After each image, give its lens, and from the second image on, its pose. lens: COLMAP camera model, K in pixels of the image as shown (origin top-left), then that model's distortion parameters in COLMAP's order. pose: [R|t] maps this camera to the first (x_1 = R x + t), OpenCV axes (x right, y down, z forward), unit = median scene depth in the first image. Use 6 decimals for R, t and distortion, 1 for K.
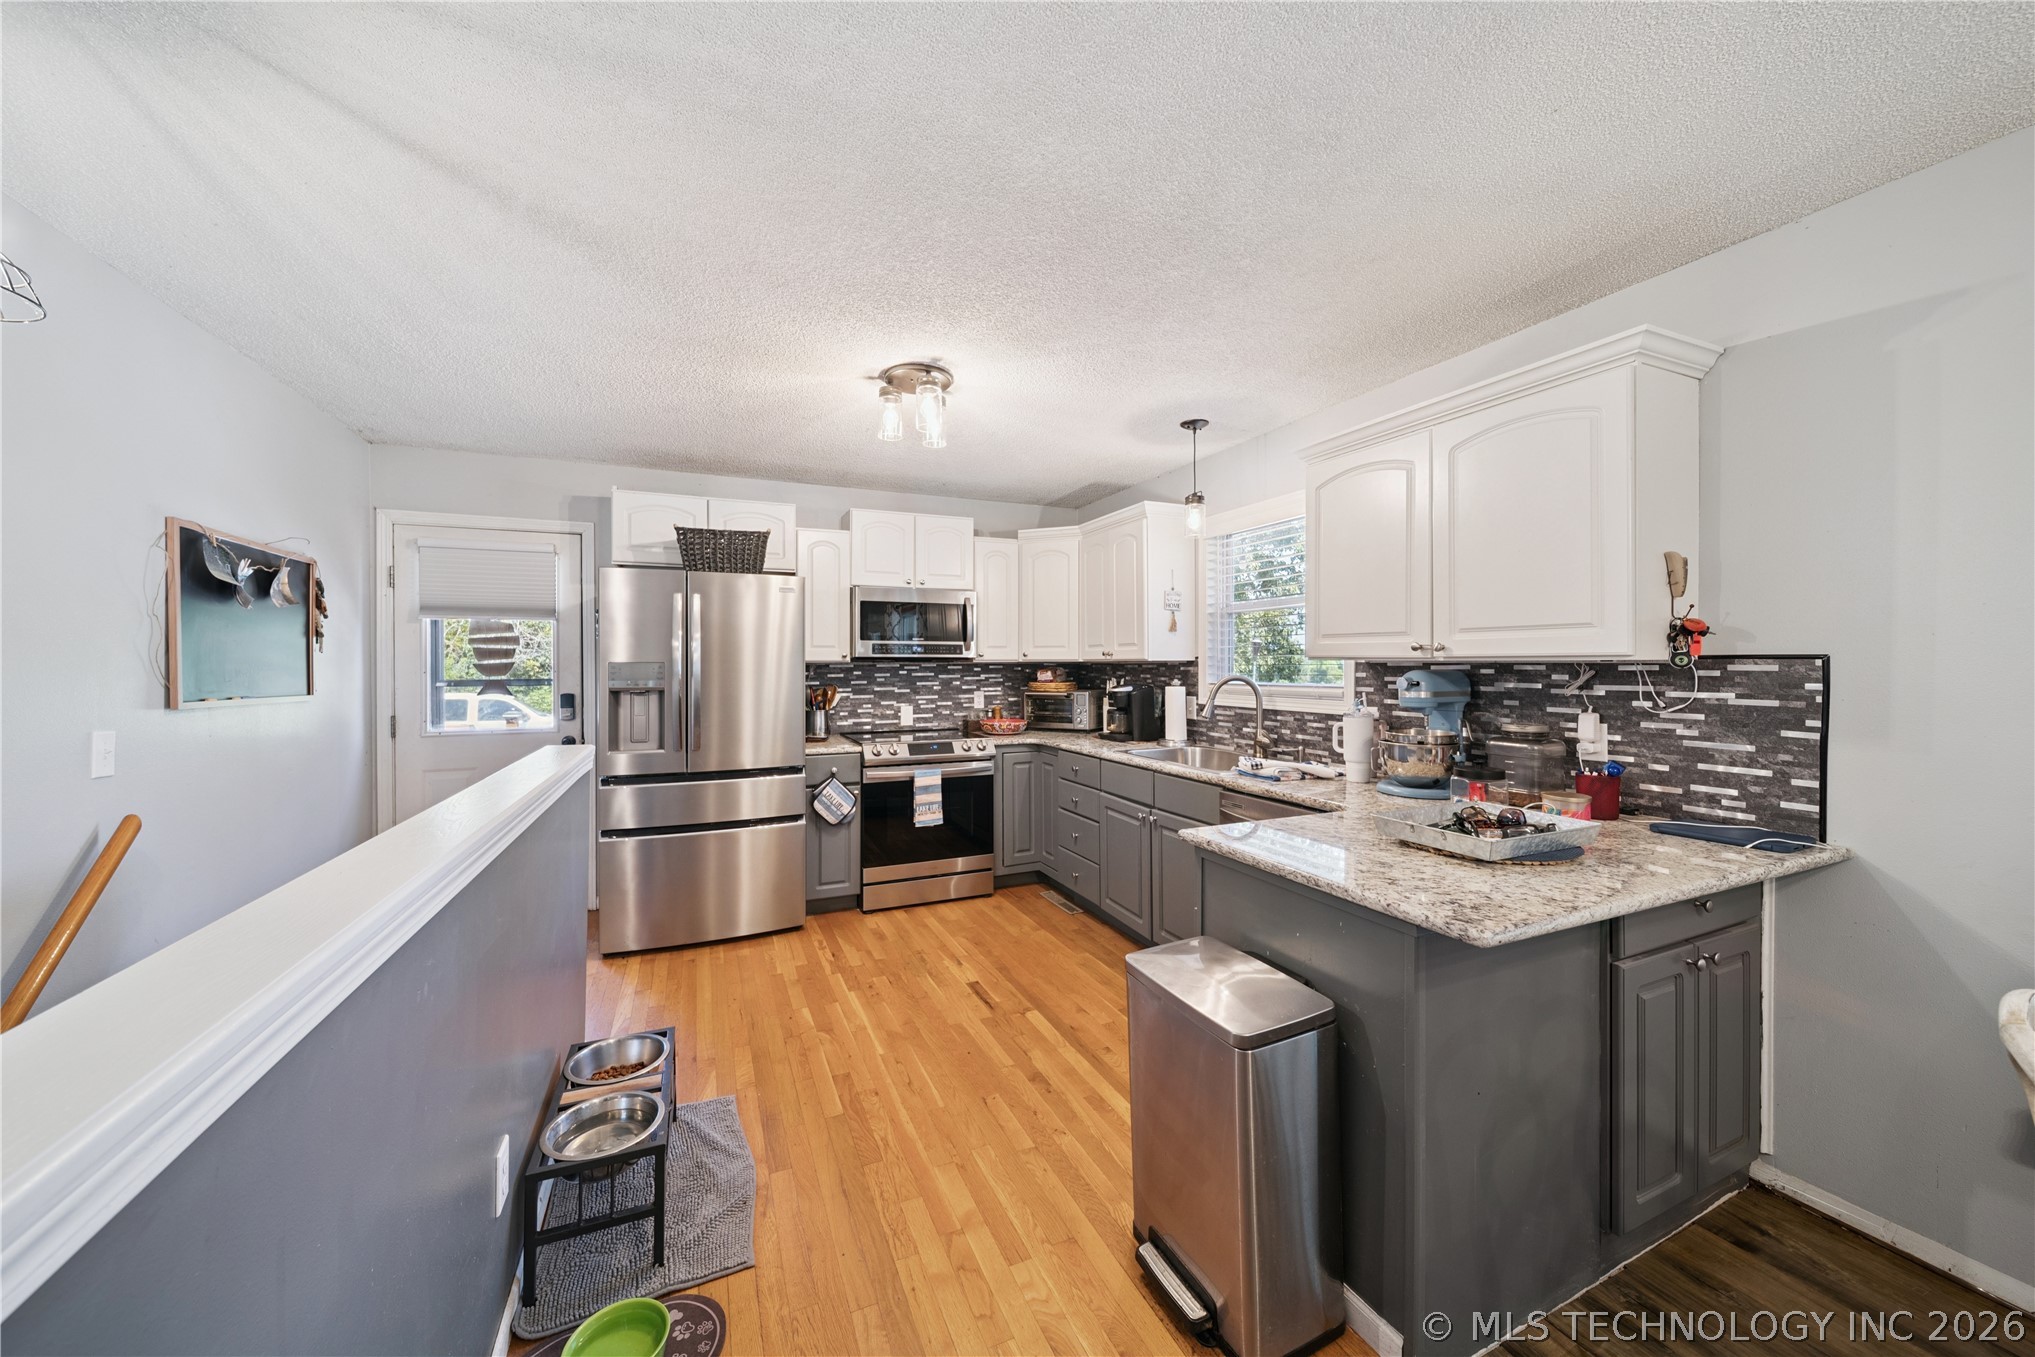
lens RADIAL K [[717.5, 0, 1003.9], [0, 717.5, 664.3], [0, 0, 1]] dist [0.000322, -0.001432]
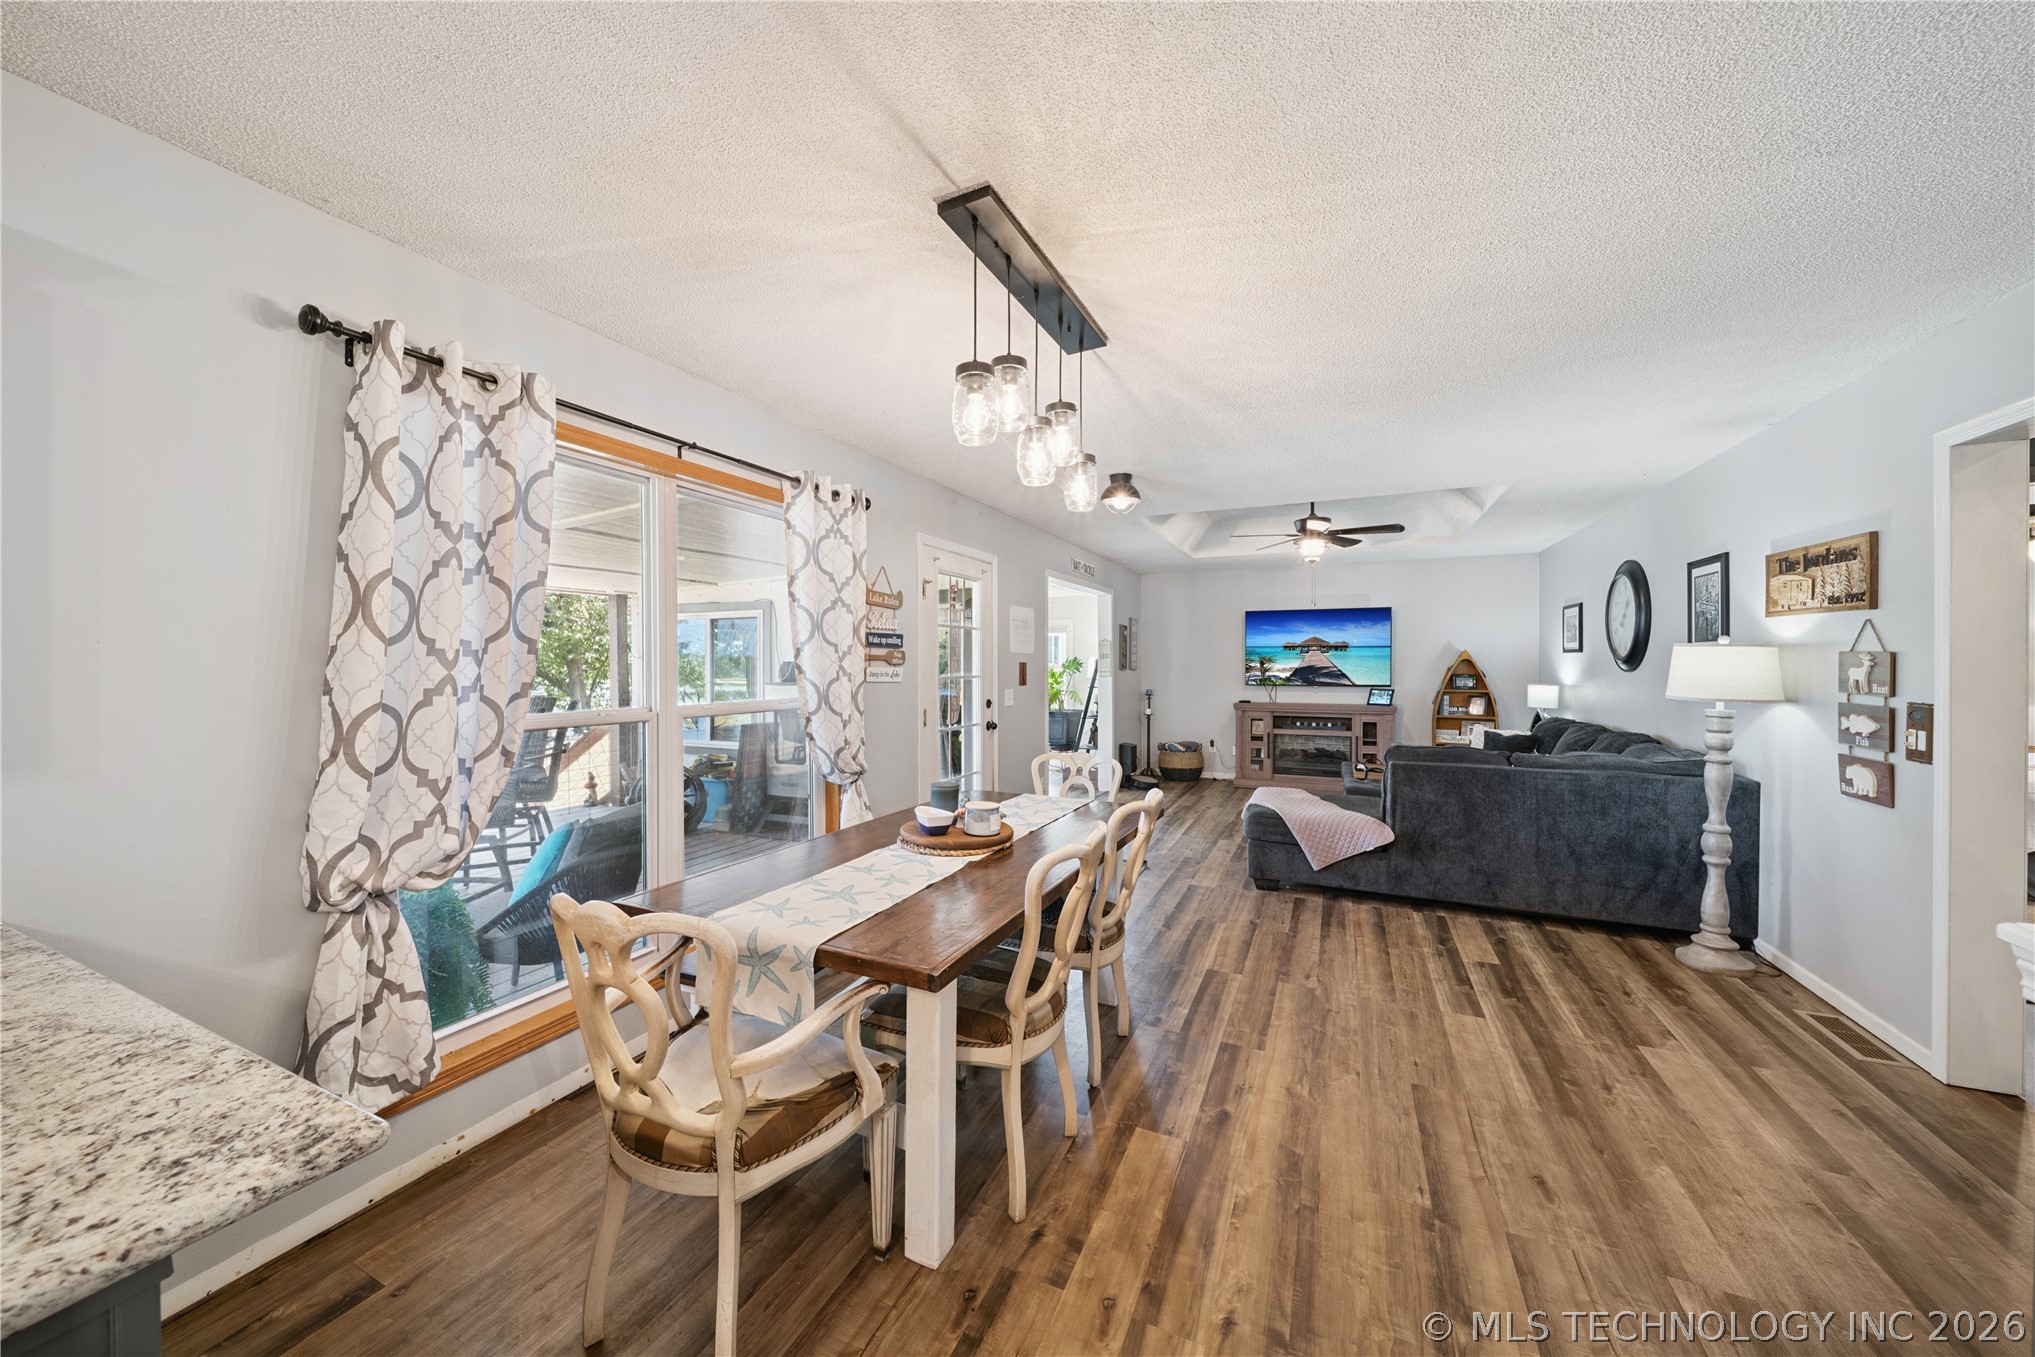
lens RADIAL K [[717.5, 0, 1000.8], [0, 717.5, 670.2], [0, 0, 1]] dist [0.000322, -0.001432]
pose [[-0.661250, -0.001498, 0.750164, -0.043593], [0.004892, 0.999968, 0.006310, -0.003660], [-0.750150, 0.007842, -0.661221, 0.320837]]
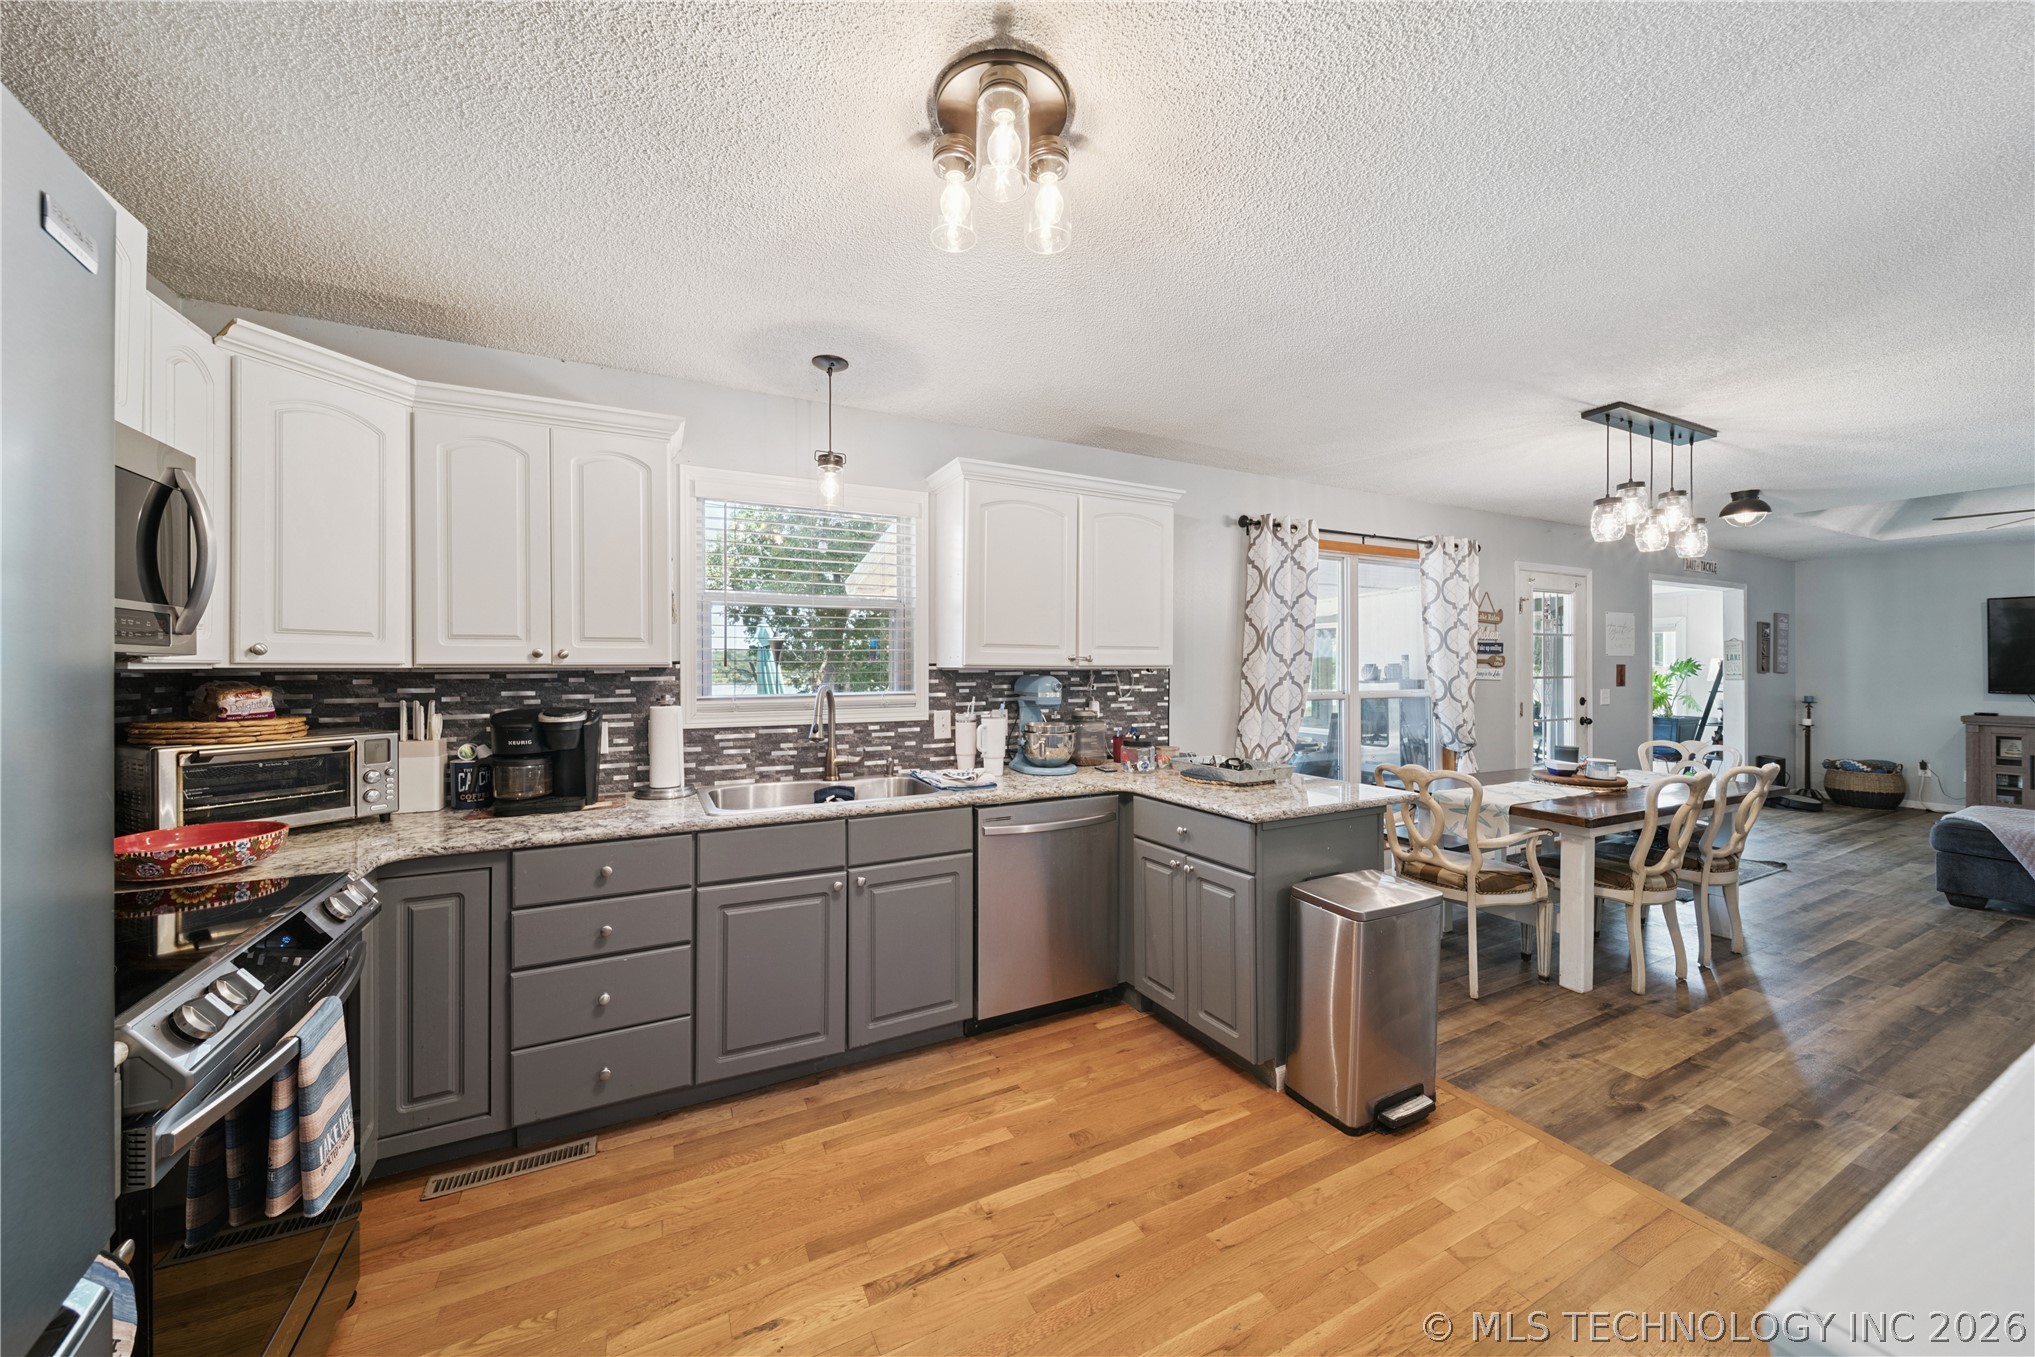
lens RADIAL K [[717.5, 0, 999.4], [0, 717.5, 665.8], [0, 0, 1]] dist [0.000322, -0.001432]
pose [[-0.057963, 0.004371, 0.998309, -0.463113], [0.001641, 0.999989, -0.004283, -0.002914], [-0.998317, 0.001390, -0.057970, 0.768774]]
